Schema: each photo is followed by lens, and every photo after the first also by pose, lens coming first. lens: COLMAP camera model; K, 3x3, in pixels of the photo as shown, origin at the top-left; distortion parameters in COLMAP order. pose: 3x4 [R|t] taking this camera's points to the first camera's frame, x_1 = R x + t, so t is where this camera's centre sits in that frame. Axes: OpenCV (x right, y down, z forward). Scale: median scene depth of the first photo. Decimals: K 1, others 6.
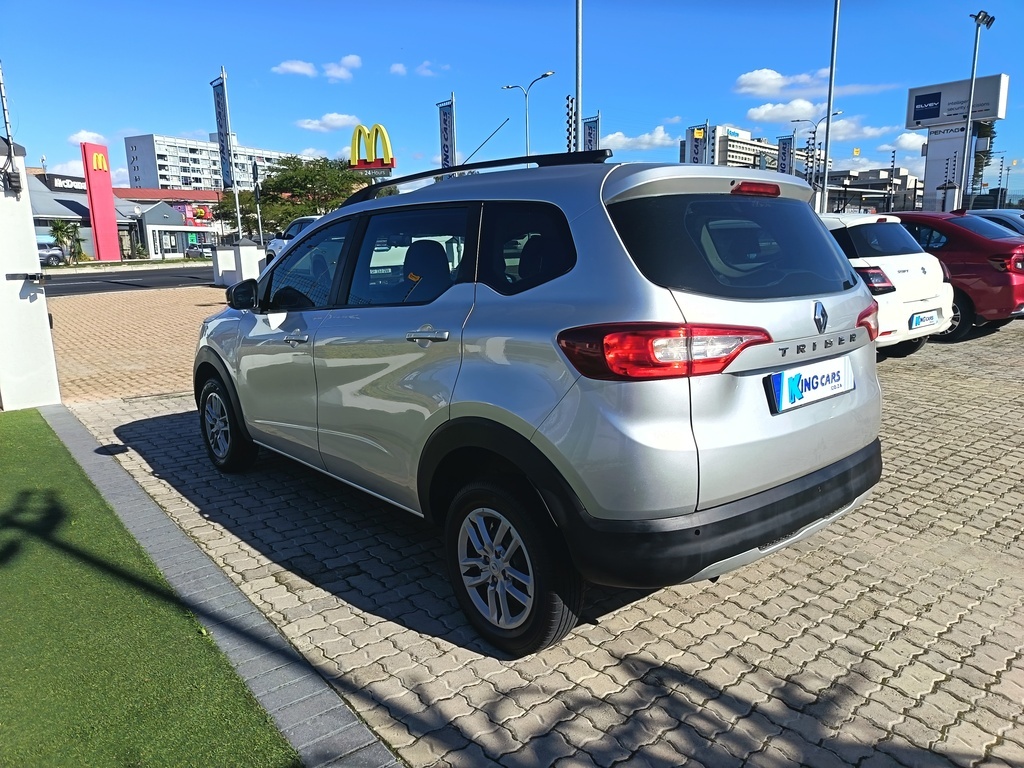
lens RADIAL K [[710.2, 0, 514.8], [0, 710.2, 386.2], [0, 0, 1]] dist [0.031177, -0.027616]
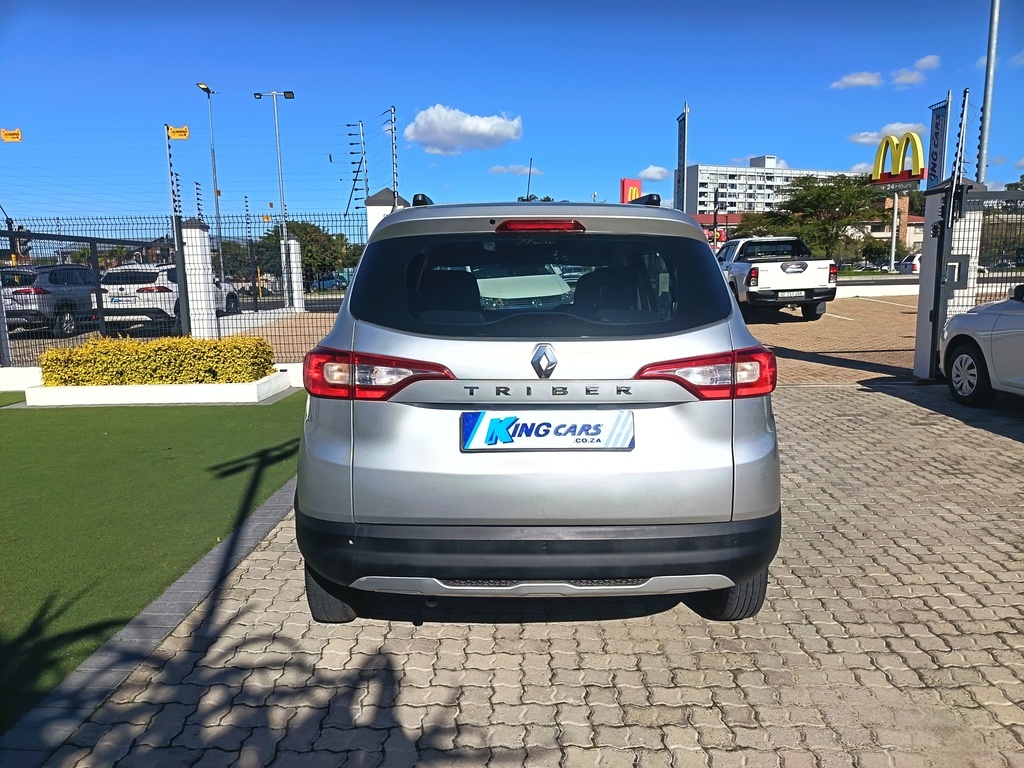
lens RADIAL K [[710.2, 0, 514.2], [0, 710.2, 379.9], [0, 0, 1]] dist [0.031177, -0.027616]
pose [[0.763902, 0.106324, -0.636513, 0.797870], [-0.128821, 0.991606, 0.011036, -0.061812], [0.632344, 0.073566, 0.771187, 0.206966]]
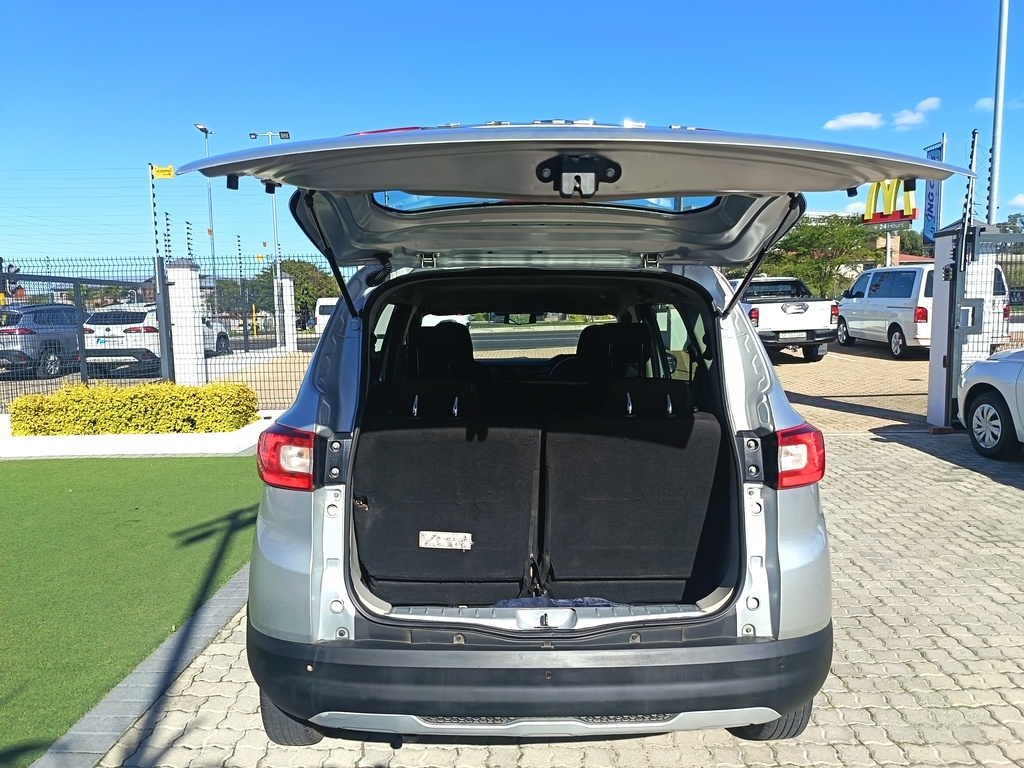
lens RADIAL K [[710.2, 0, 514.9], [0, 710.2, 380.2], [0, 0, 1]] dist [0.031177, -0.027616]
pose [[0.768204, 0.074143, -0.635897, 0.707309], [-0.128872, 0.990848, -0.040157, -0.105126], [0.627100, 0.112798, 0.770729, 0.305603]]
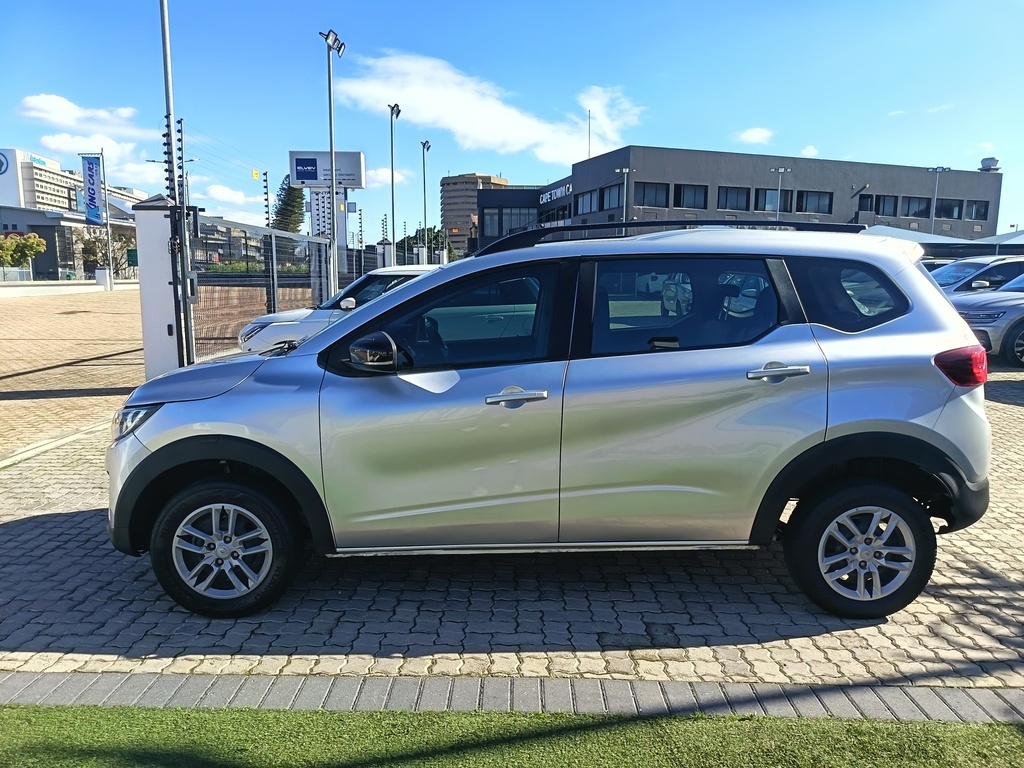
lens RADIAL K [[710.2, 0, 511.6], [0, 710.2, 386.5], [0, 0, 1]] dist [0.031177, -0.027616]
pose [[0.648688, -0.091318, 0.755556, -1.114720], [0.134600, 0.990891, 0.004200, -0.098926], [-0.749057, 0.098973, 0.655070, 0.516009]]
